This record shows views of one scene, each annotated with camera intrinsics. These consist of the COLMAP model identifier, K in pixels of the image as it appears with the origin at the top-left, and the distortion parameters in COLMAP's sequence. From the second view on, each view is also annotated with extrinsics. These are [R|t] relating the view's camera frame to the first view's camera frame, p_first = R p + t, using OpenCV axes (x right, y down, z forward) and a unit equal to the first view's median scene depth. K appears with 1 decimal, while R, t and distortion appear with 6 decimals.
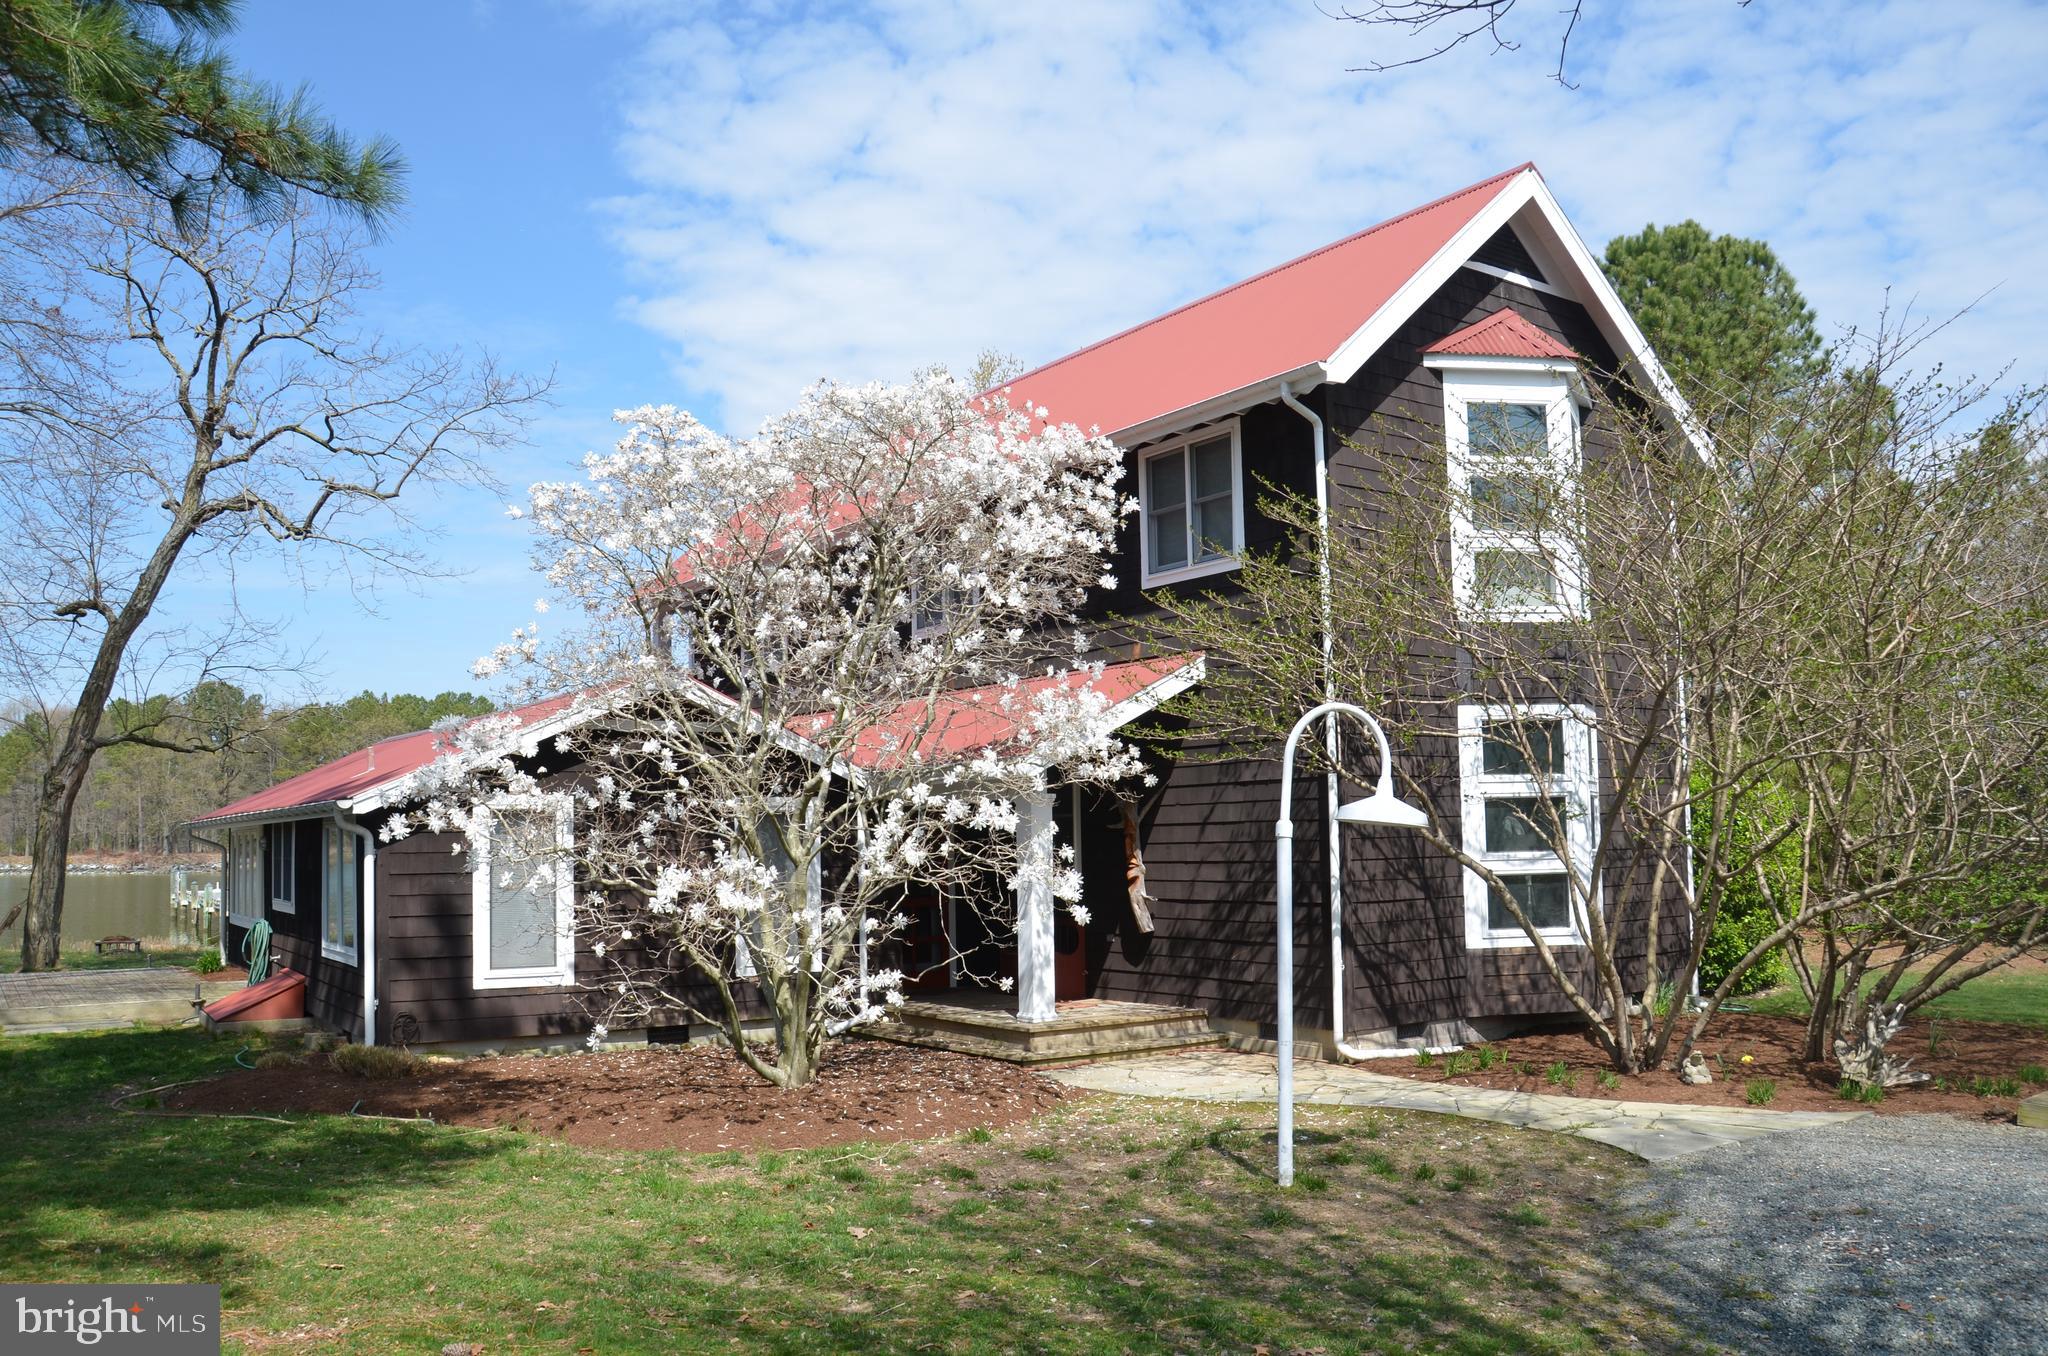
lens RADIAL K [[1648.4, 0, 1024.0], [0, 1648.4, 678.0], [0, 0, 1]] dist [-0.129488, -0.001663]
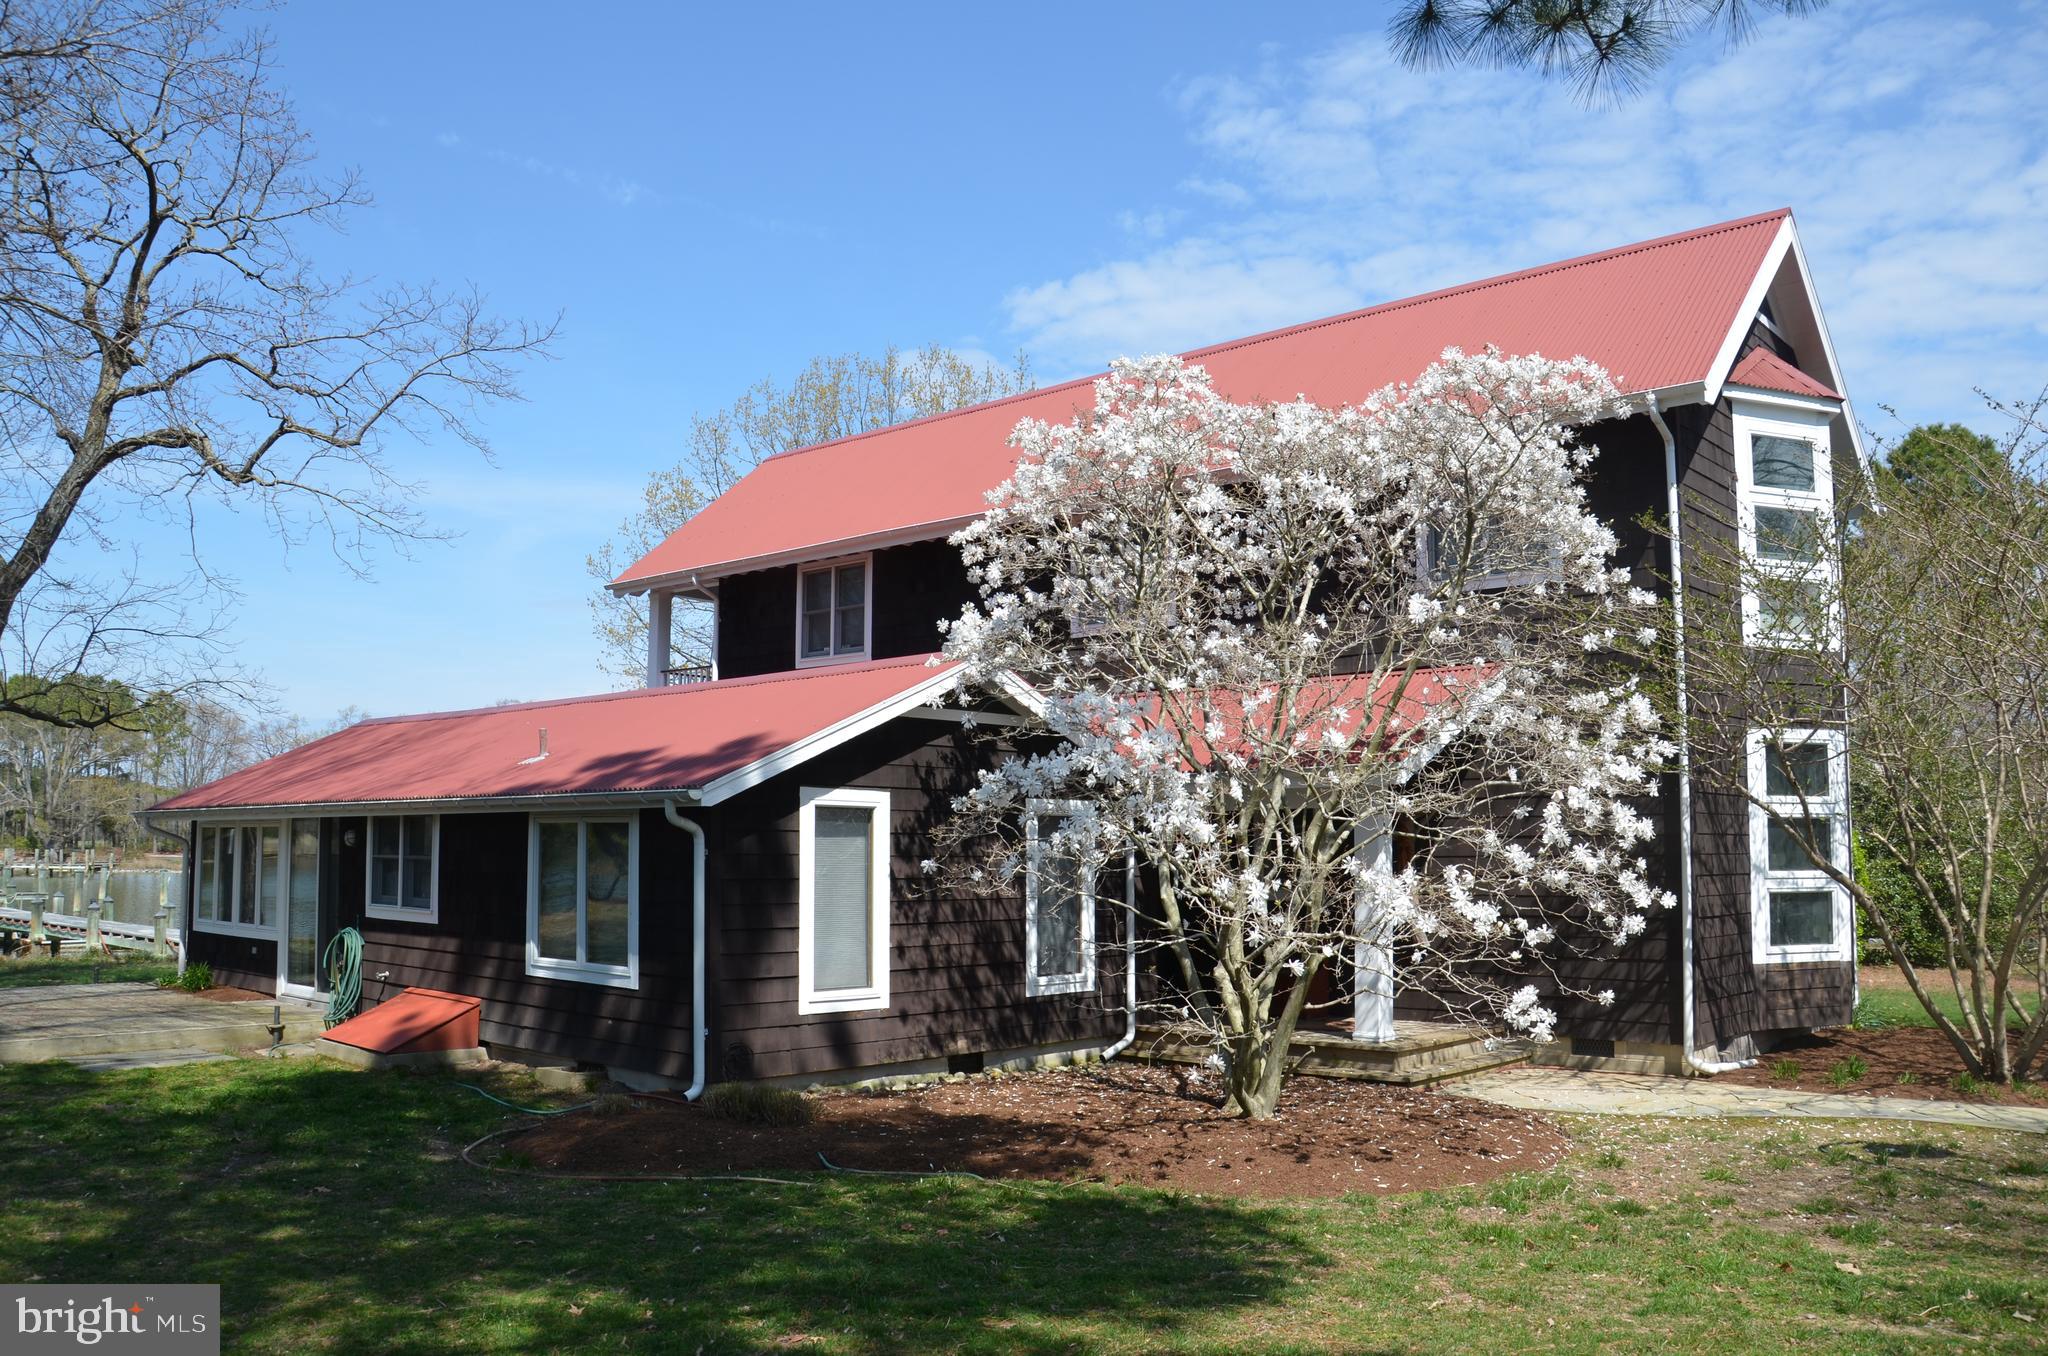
lens RADIAL K [[1624.1, 0, 1024.0], [0, 1624.1, 678.0], [0, 0, 1]] dist [-0.088631, -0.001290]
pose [[0.973282, 0.041478, 0.225836, -0.401425], [-0.040667, 0.999139, -0.008241, 0.012618], [-0.225984, -0.001164, 0.974130, 0.119316]]
